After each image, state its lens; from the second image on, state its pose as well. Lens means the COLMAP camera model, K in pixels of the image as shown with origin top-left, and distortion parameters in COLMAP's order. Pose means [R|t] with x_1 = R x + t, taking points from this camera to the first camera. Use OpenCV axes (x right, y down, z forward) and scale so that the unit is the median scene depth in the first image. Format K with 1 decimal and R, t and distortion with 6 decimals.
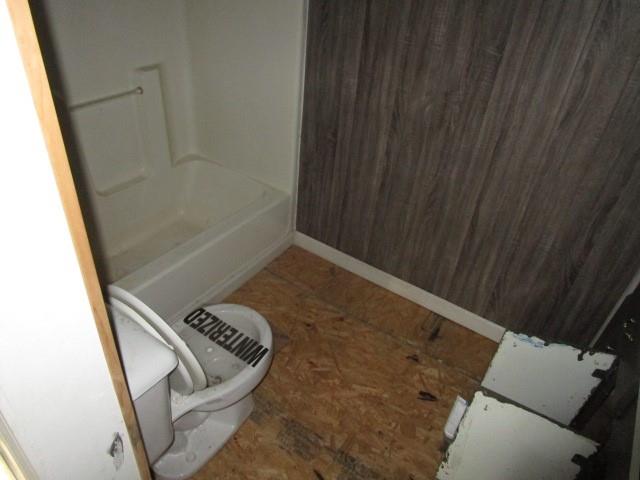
lens RADIAL K [[470.2, 0, 320.0], [0, 470.2, 240.0], [0, 0, 1]] dist [-0.000085, 0.001454]
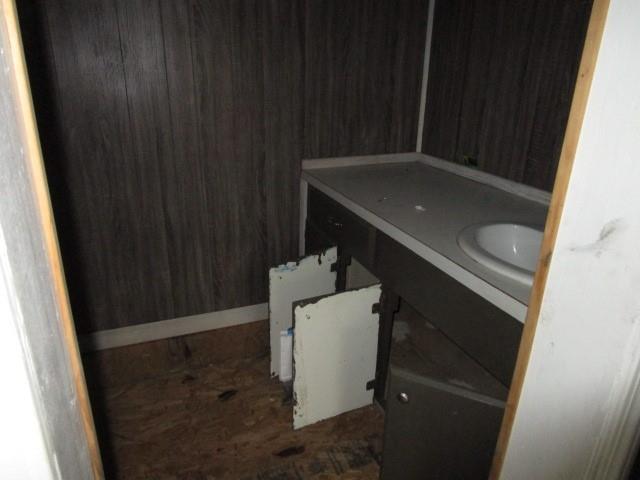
lens RADIAL K [[470.2, 0, 320.0], [0, 470.2, 240.0], [0, 0, 1]] dist [-0.000085, 0.001454]
pose [[0.552095, -0.361822, 0.751183, -0.285067], [0.506608, 0.861131, 0.042440, 0.117961], [-0.662223, 0.357125, 0.658728, 0.127873]]
